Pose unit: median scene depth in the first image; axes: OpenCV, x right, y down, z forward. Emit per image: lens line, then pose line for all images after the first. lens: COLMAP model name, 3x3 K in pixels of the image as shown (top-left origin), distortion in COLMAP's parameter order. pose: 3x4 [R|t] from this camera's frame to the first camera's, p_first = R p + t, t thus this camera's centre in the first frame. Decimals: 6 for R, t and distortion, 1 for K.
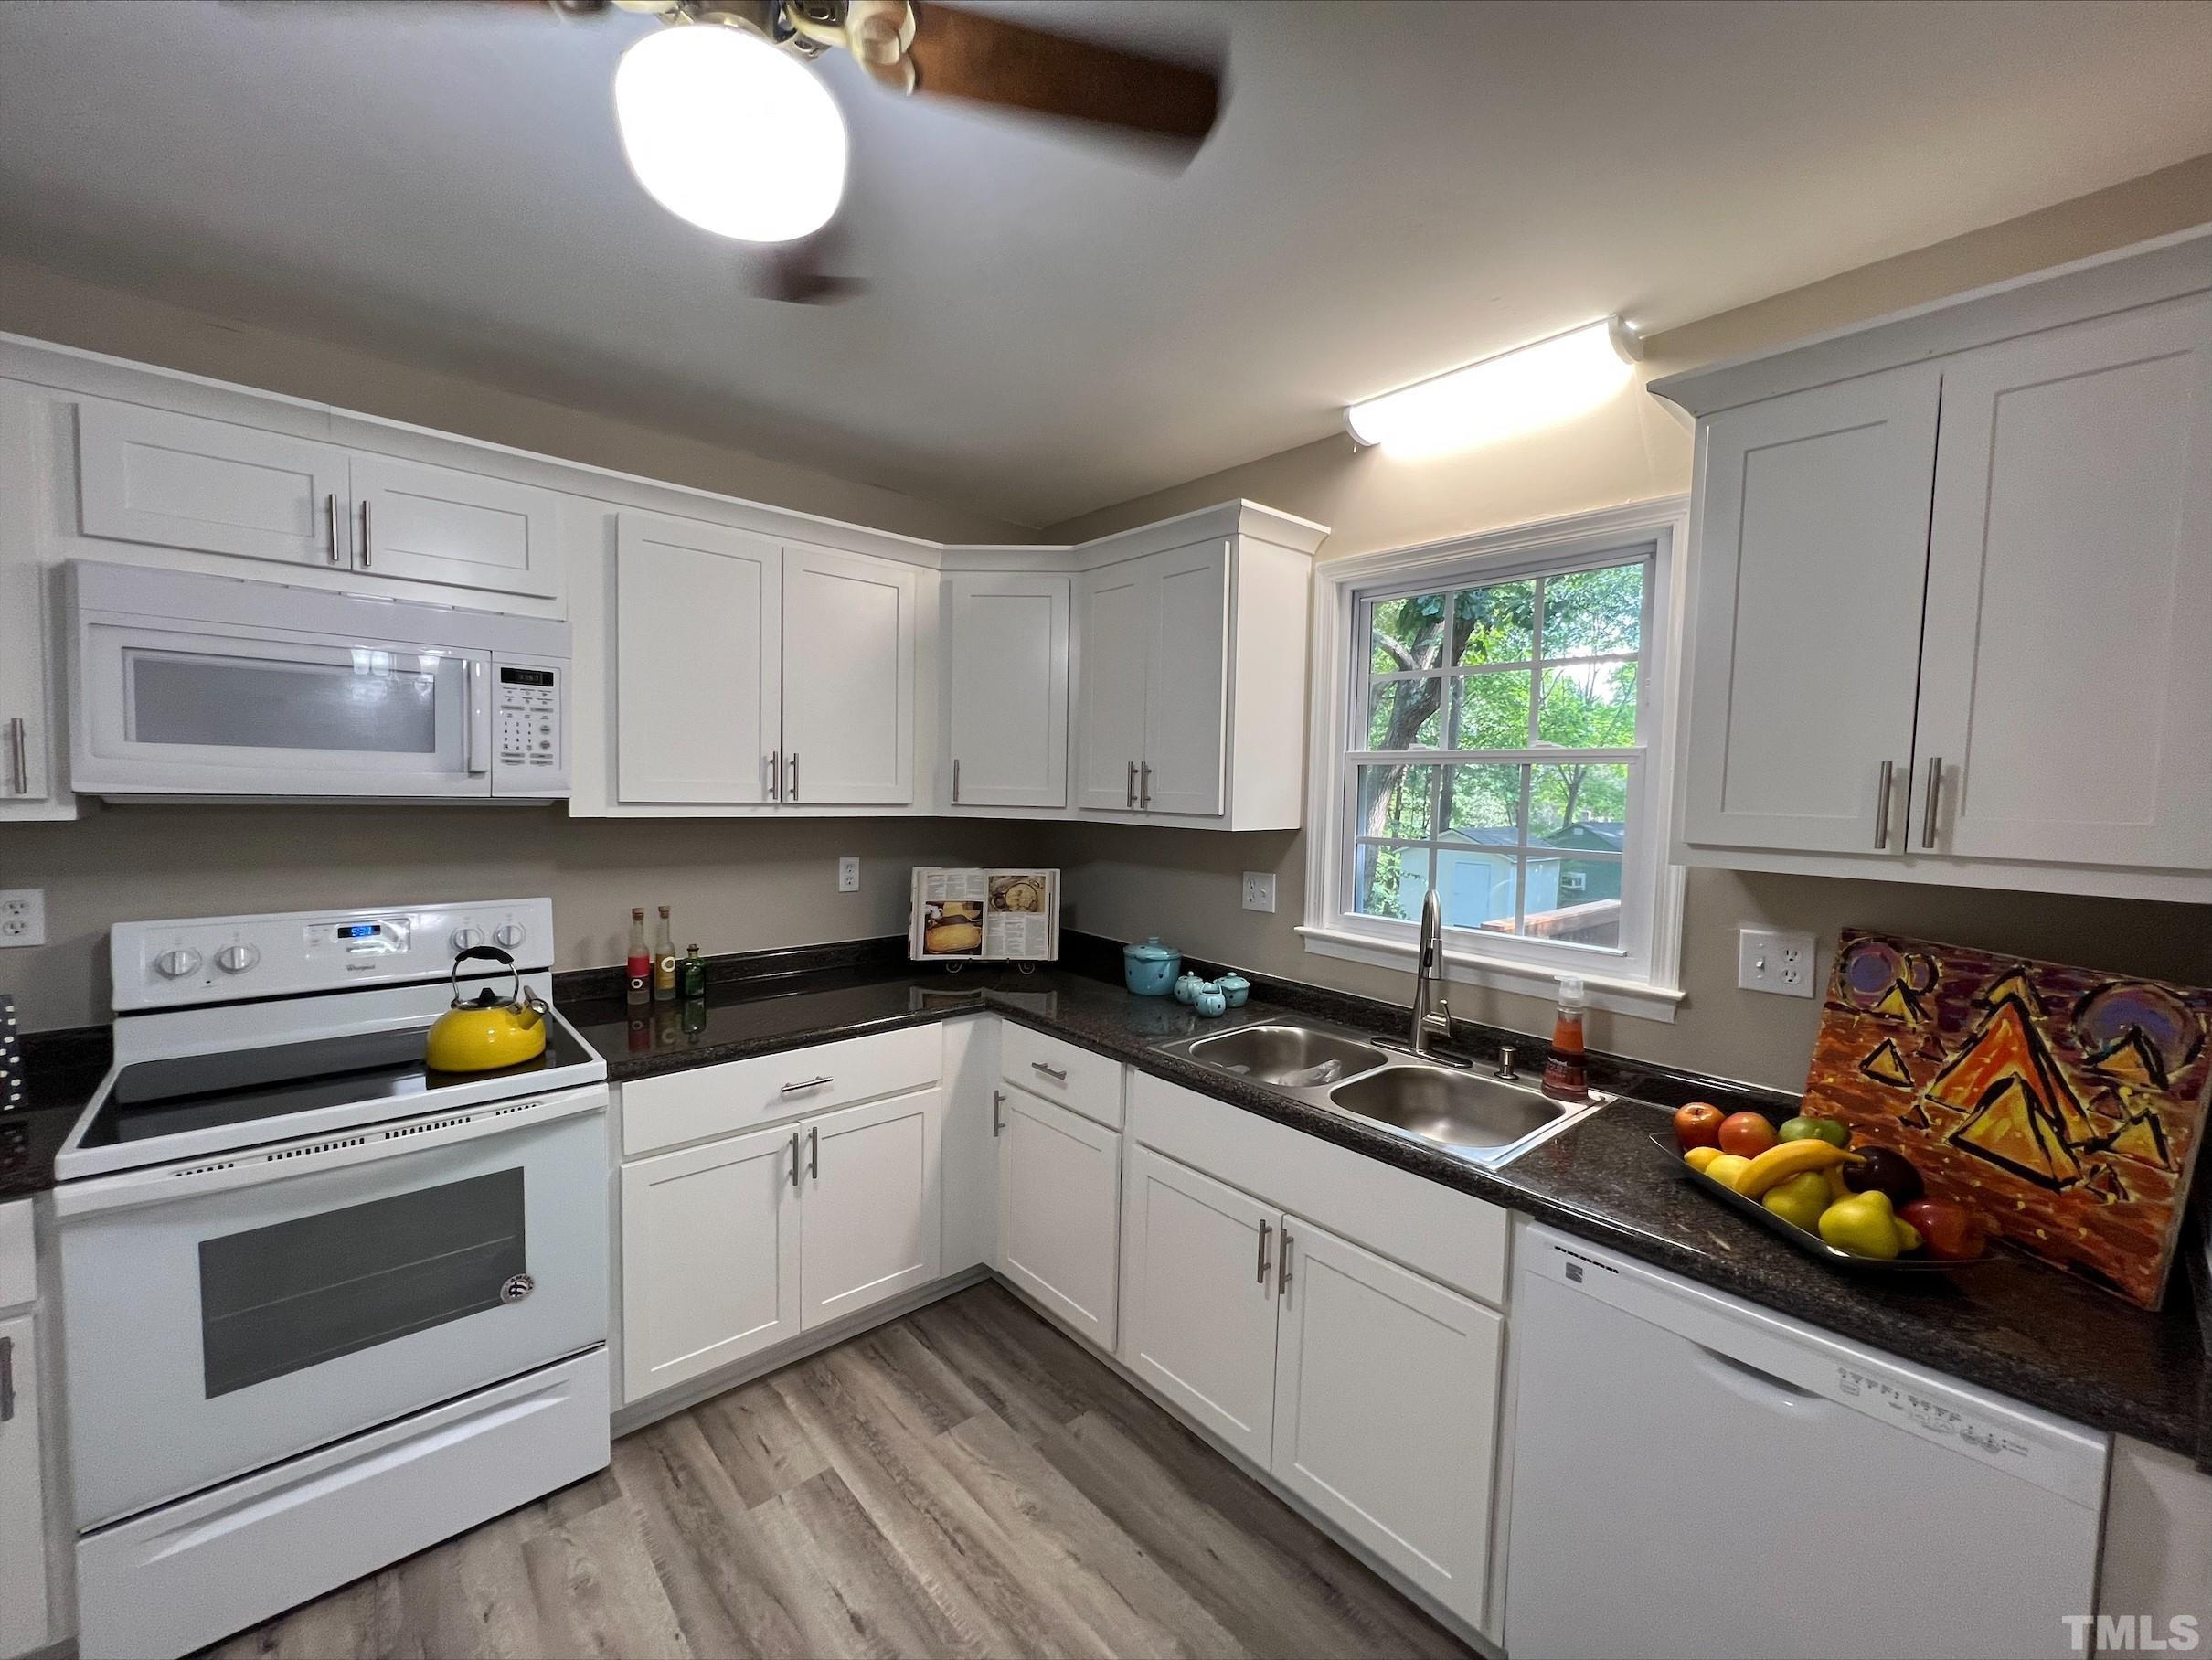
lens RADIAL K [[866.5, 0, 1092.9], [0, 866.5, 825.5], [0, 0, 1]] dist [-0.000138, 0.000960]
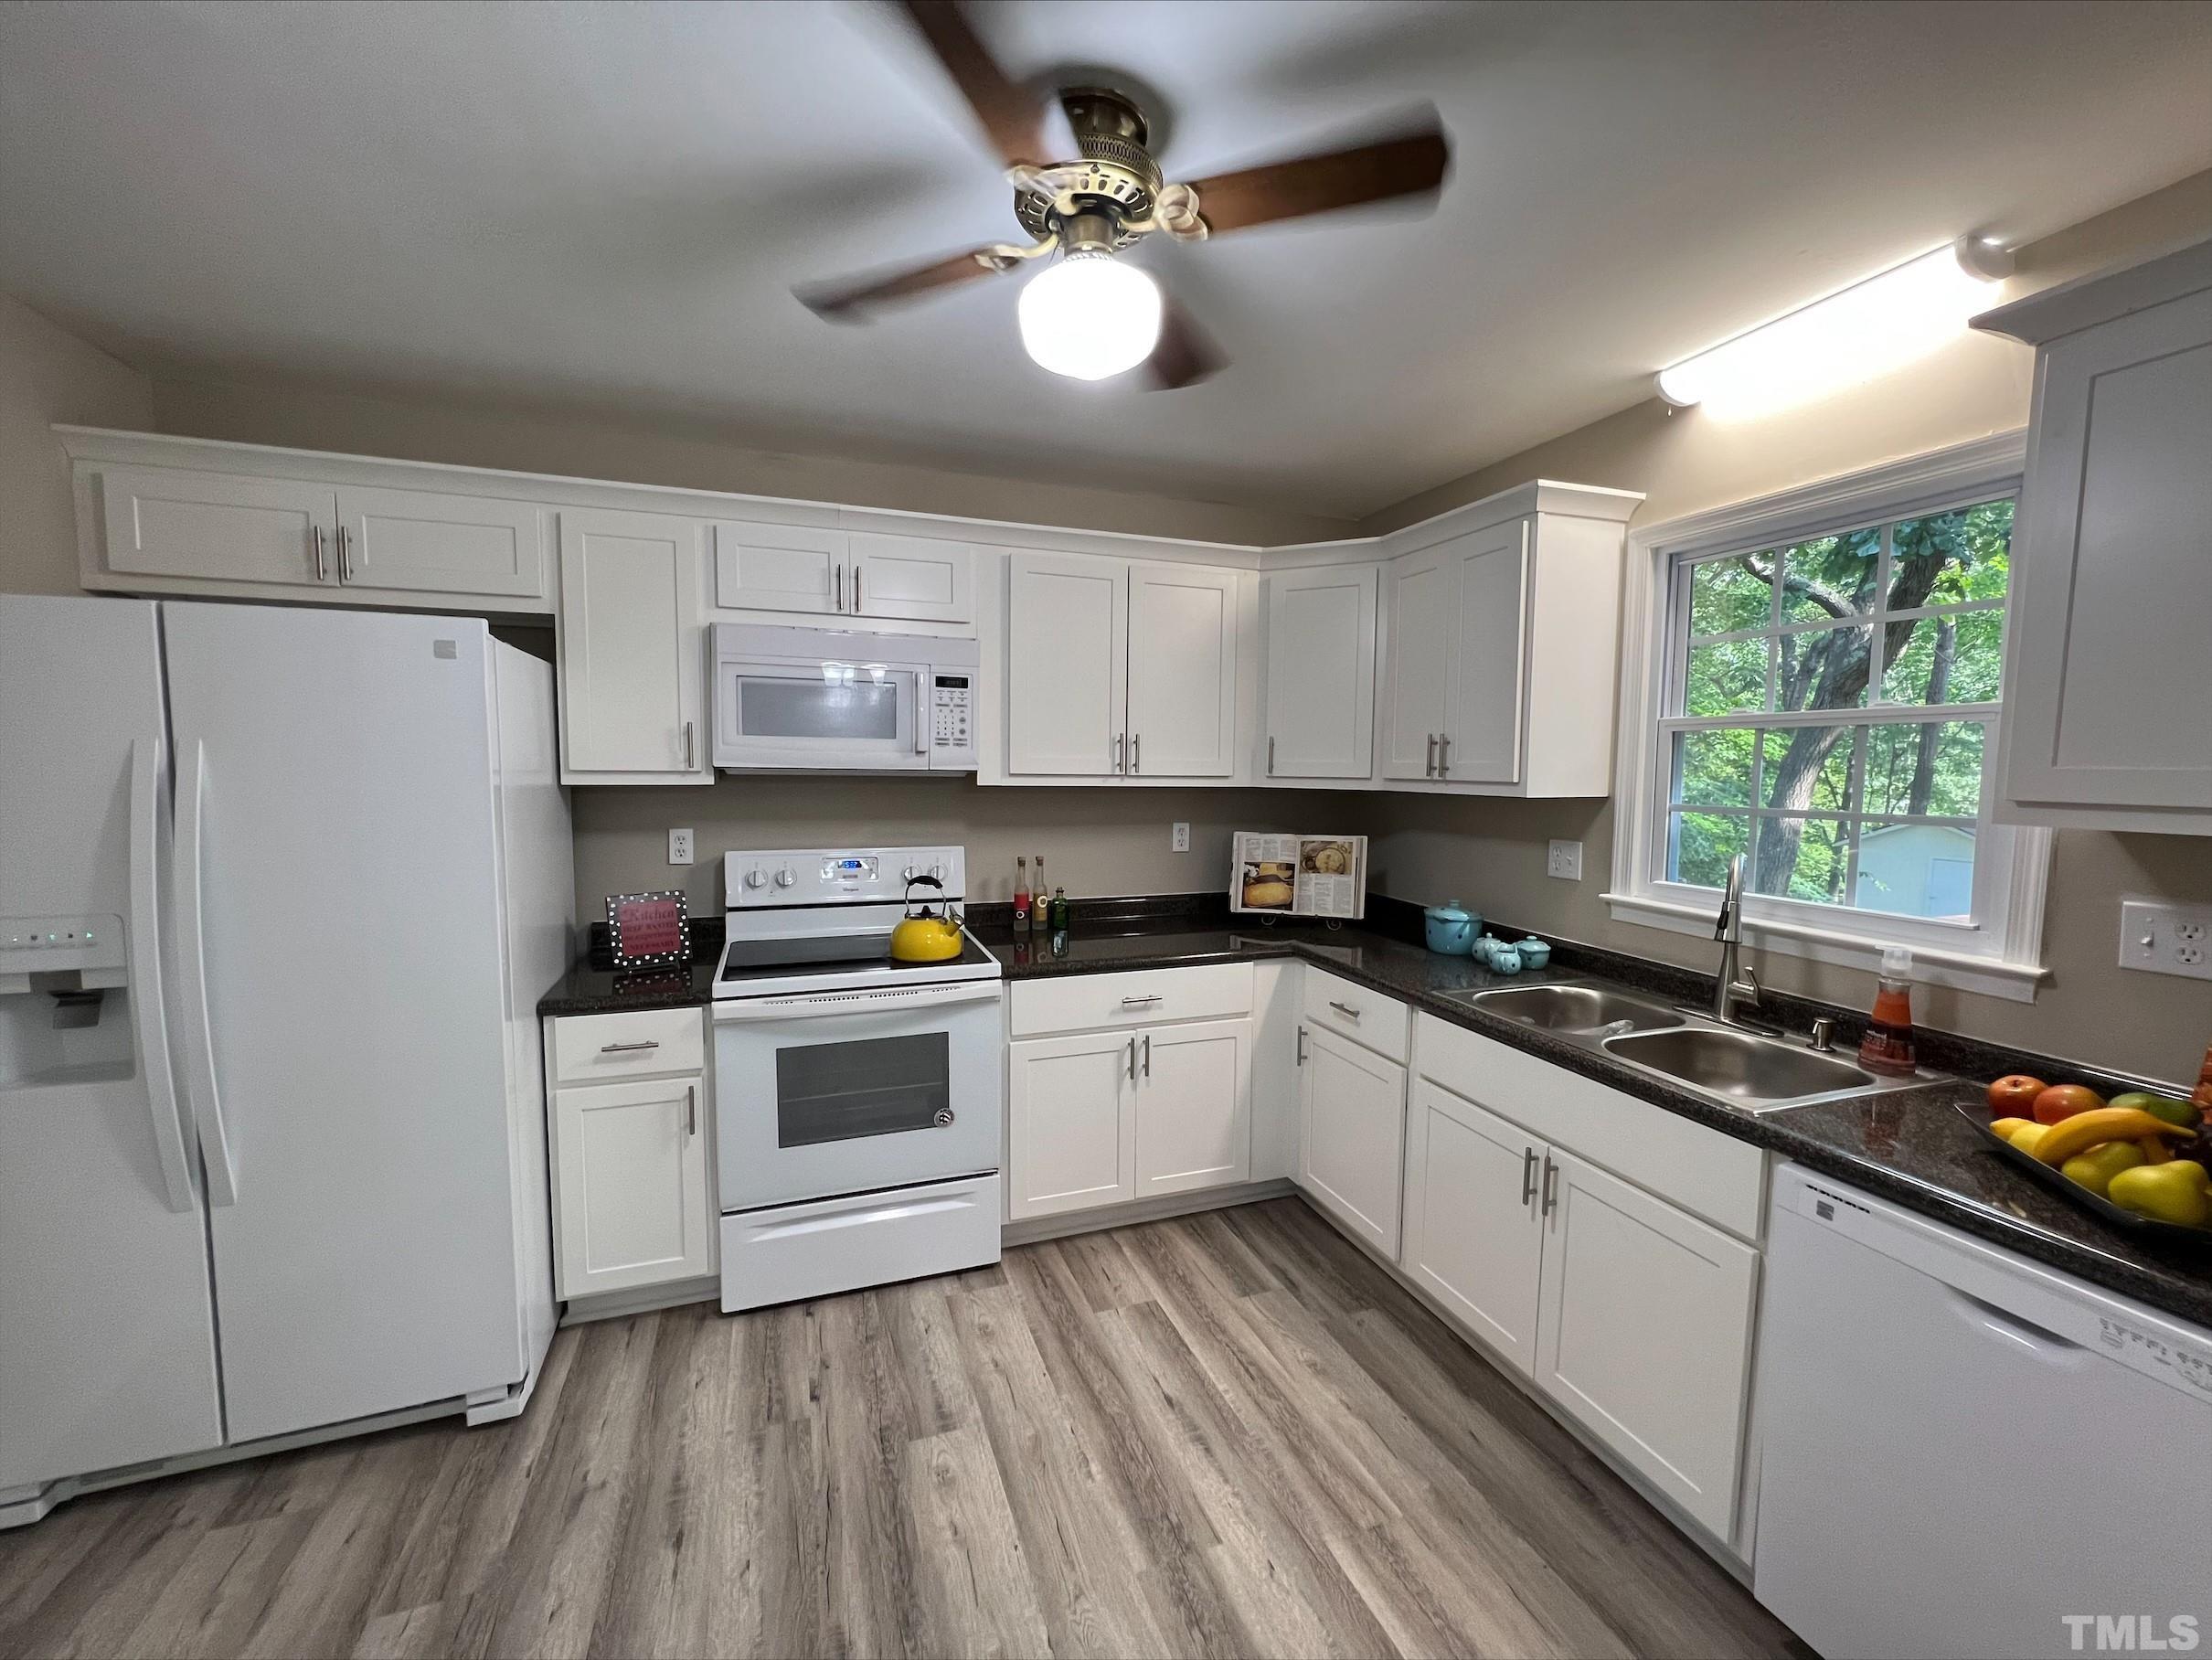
lens RADIAL K [[866.5, 0, 1092.9], [0, 866.5, 826.2], [0, 0, 1]] dist [-0.000138, 0.000960]
pose [[0.922092, 0.017008, -0.386596, 0.091428], [-0.010098, 0.999751, 0.019899, 0.028537], [0.386839, -0.014445, 0.922034, -0.190106]]
